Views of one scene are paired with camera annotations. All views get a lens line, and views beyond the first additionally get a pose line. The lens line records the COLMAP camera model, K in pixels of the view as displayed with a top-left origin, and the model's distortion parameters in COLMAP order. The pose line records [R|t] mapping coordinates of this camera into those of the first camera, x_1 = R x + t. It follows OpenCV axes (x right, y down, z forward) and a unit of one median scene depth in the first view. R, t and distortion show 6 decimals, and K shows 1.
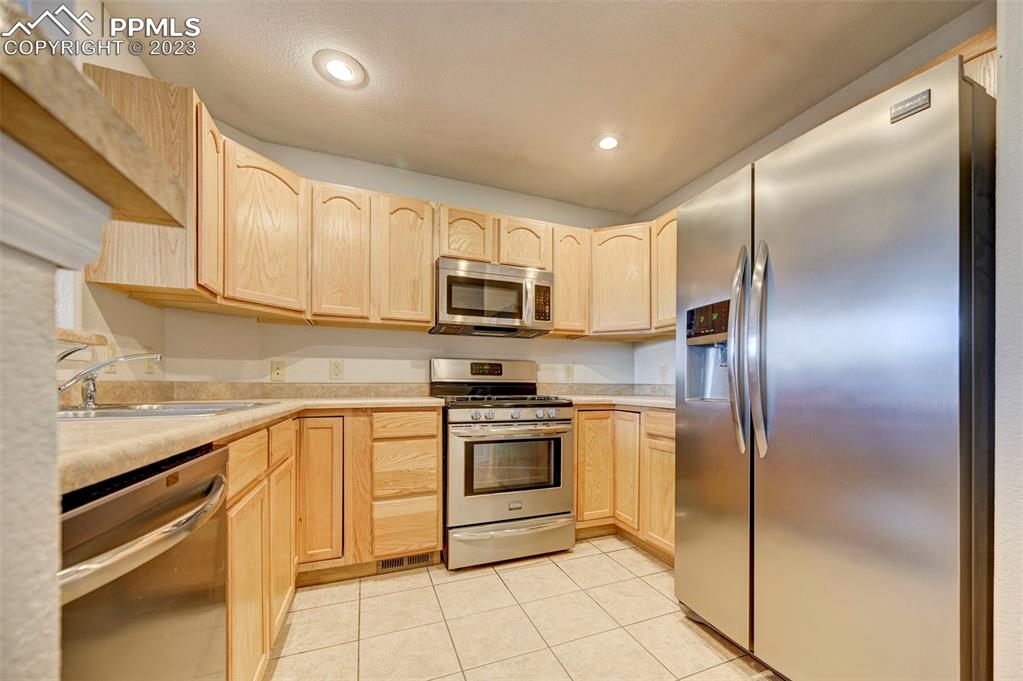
lens RADIAL K [[409.0, 0, 547.0], [0, 409.0, 388.8], [0, 0, 1]] dist [-0.001345, -0.000115]
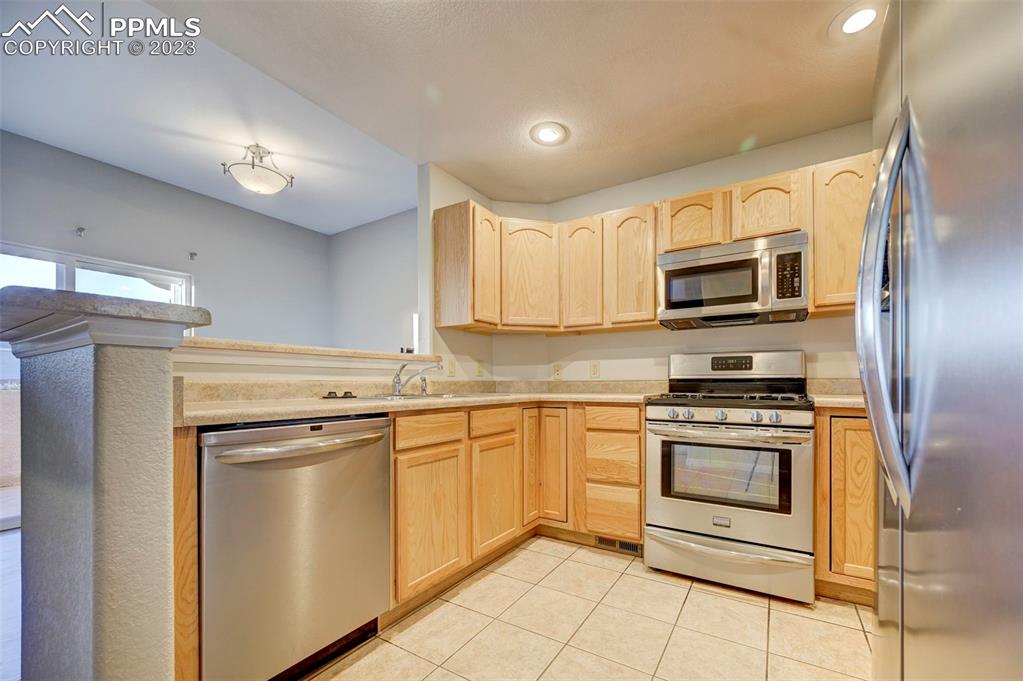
lens RADIAL K [[407.0, 0, 538.2], [0, 407.0, 384.4], [0, 0, 1]] dist [-0.000383, -0.000072]
pose [[0.583876, -0.002102, -0.811840, 0.404287], [-0.000721, 0.999995, -0.003108, -0.000033], [0.811842, 0.002401, 0.583872, 0.192886]]
